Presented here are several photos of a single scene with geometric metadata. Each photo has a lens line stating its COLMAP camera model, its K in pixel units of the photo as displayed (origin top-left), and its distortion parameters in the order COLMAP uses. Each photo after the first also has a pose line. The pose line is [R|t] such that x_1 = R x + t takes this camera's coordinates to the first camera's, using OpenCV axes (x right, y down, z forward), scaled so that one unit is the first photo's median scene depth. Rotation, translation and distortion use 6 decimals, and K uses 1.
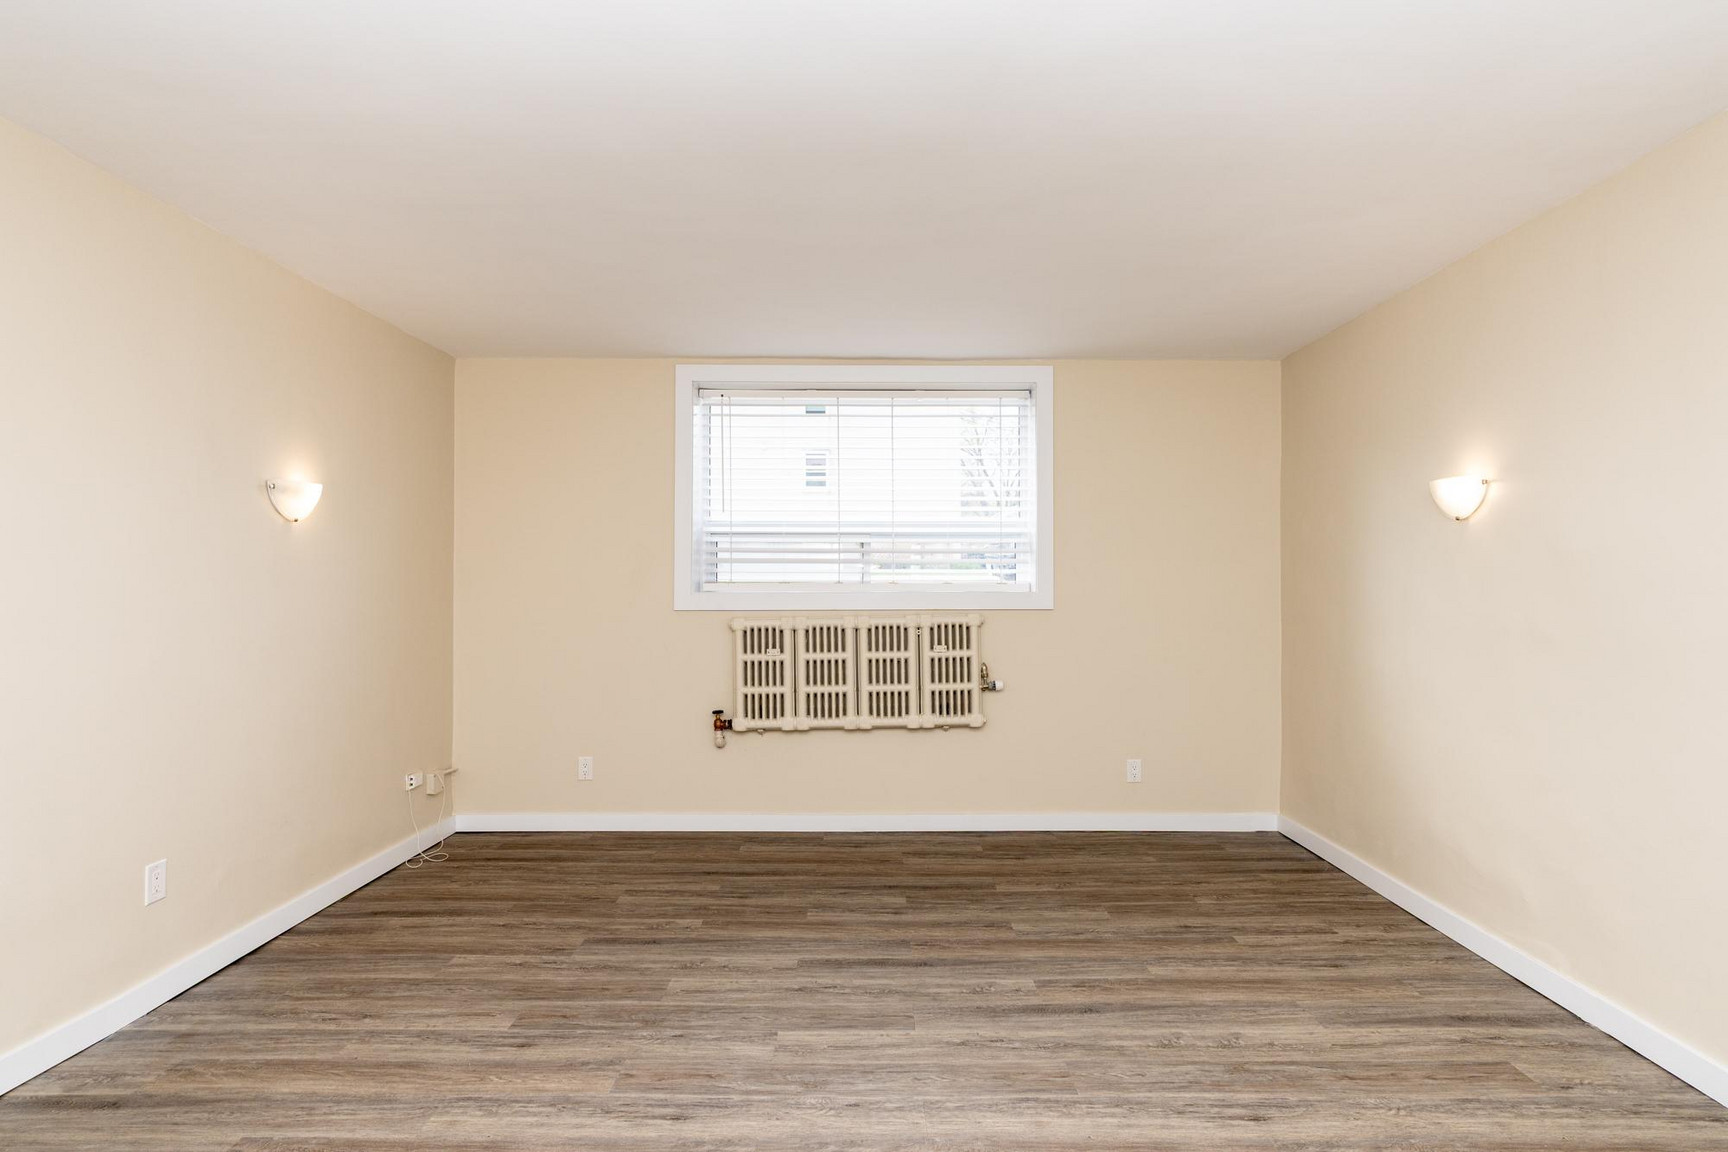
lens RADIAL K [[896.5, 0, 877.7], [0, 896.5, 567.3], [0, 0, 1]] dist [0.006013, 0.002628]
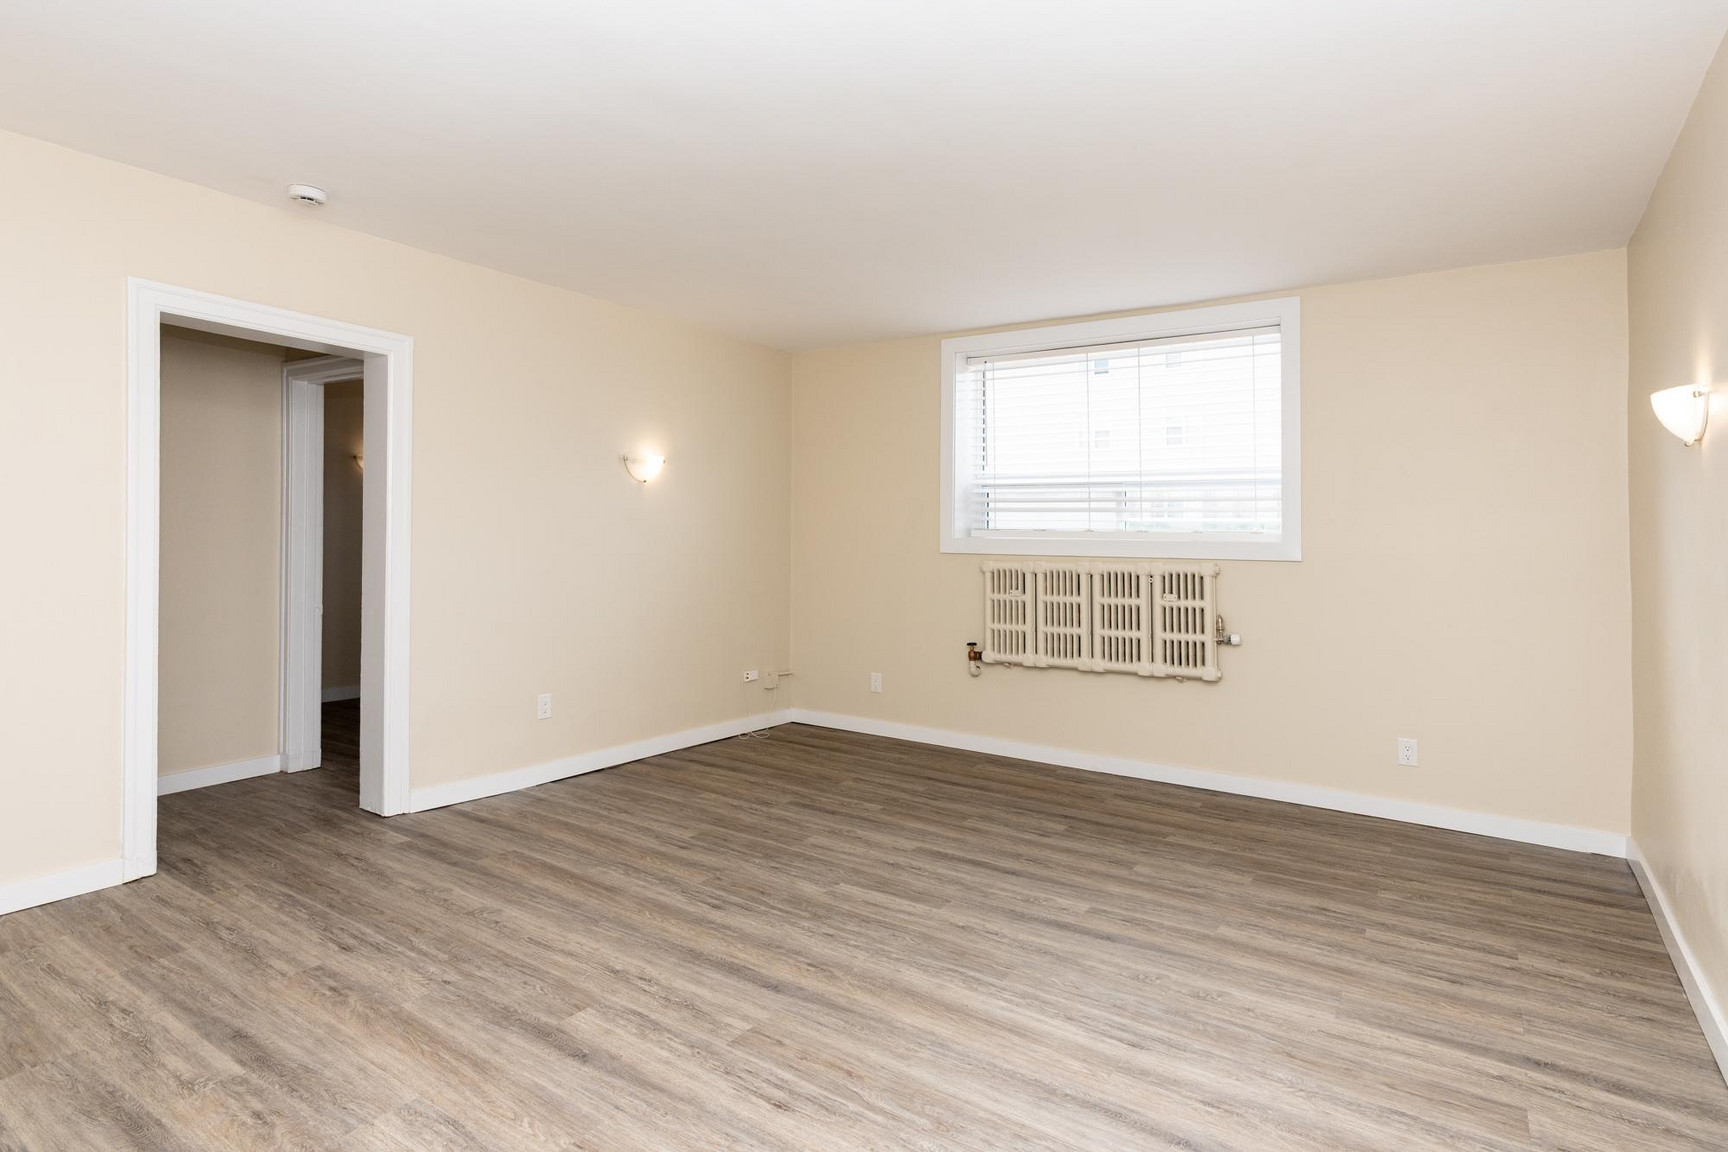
lens RADIAL K [[896.5, 0, 861.4], [0, 896.5, 502.3], [0, 0, 1]] dist [0.008735, 0.000761]
pose [[0.828906, -0.008787, -0.559319, 0.365187], [-0.005769, 0.999689, -0.024254, 0.012671], [0.559358, 0.023331, 0.828597, -0.014704]]
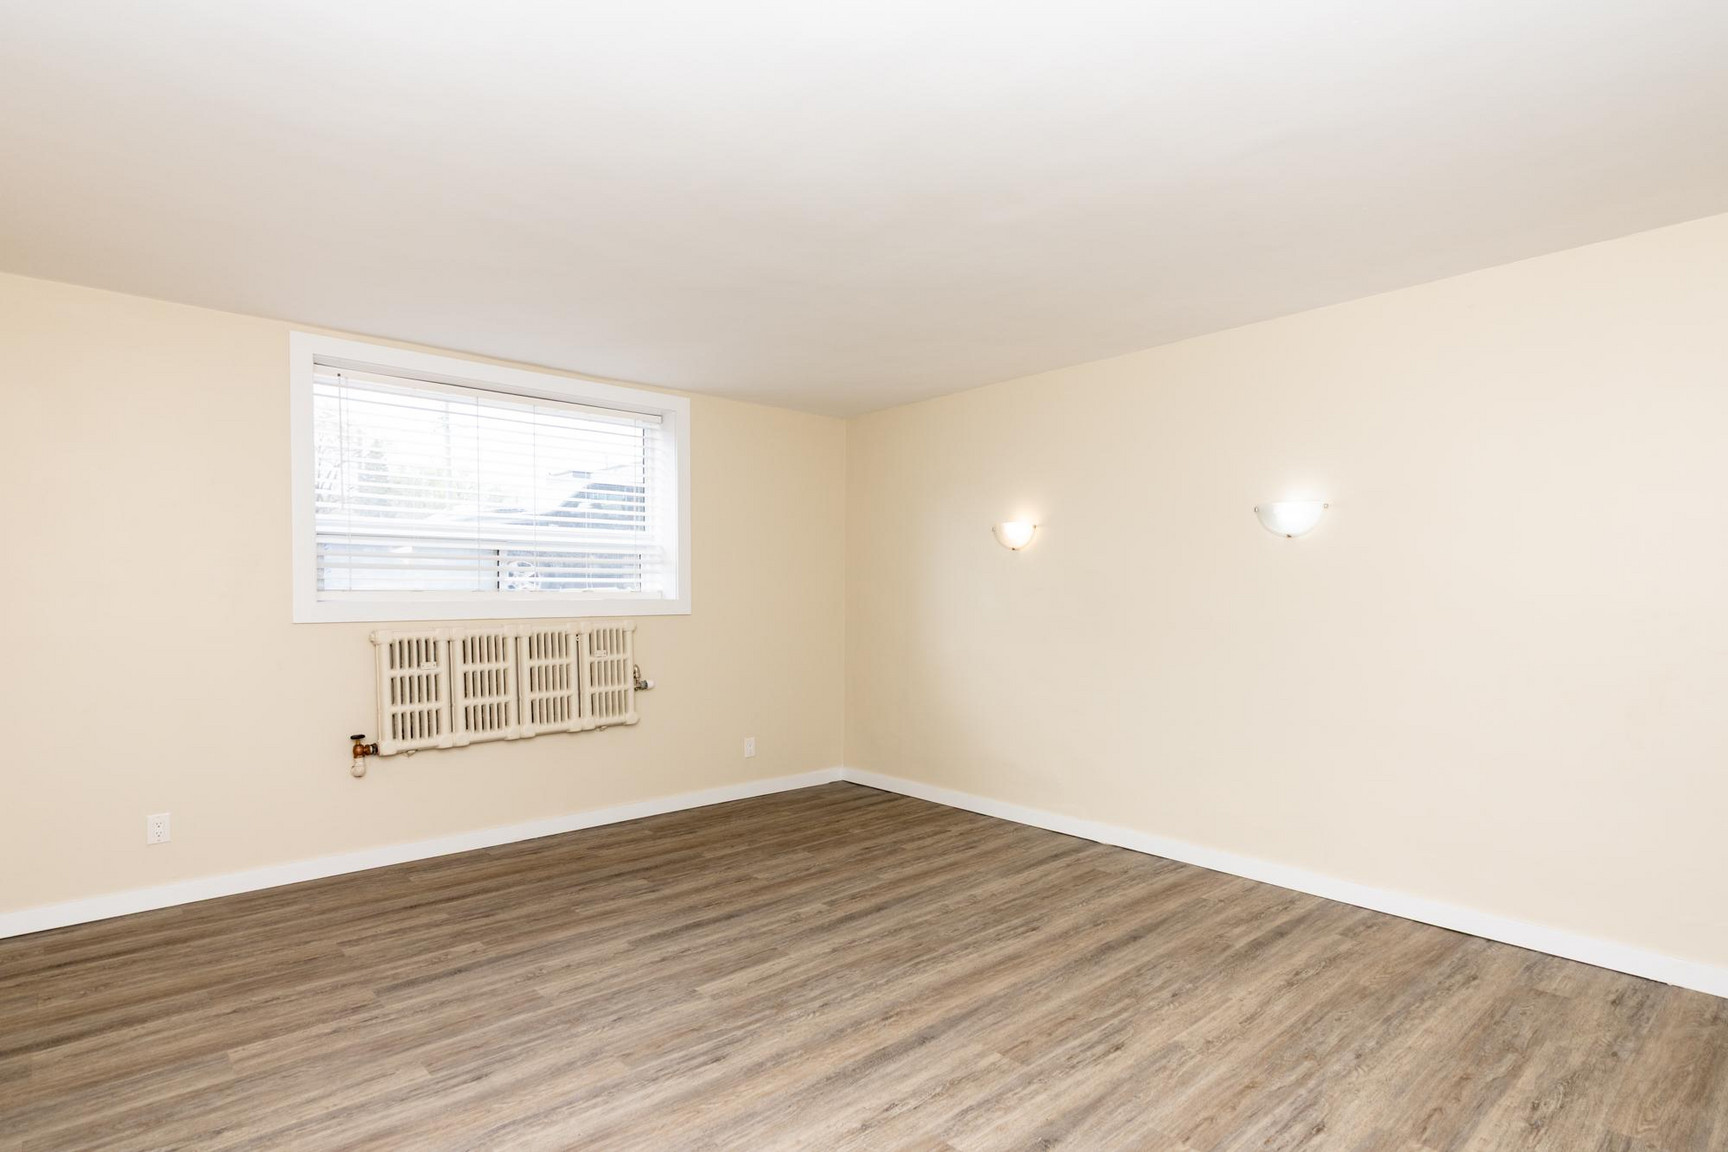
lens RADIAL K [[874.0, 0, 861.3], [0, 874.0, 595.5], [0, 0, 1]] dist [0.001060, 0.002512]
pose [[0.751569, -0.003839, 0.659643, -0.403410], [-0.010256, 0.999794, 0.017504, 0.001959], [-0.659575, -0.019921, 0.751375, 0.029563]]
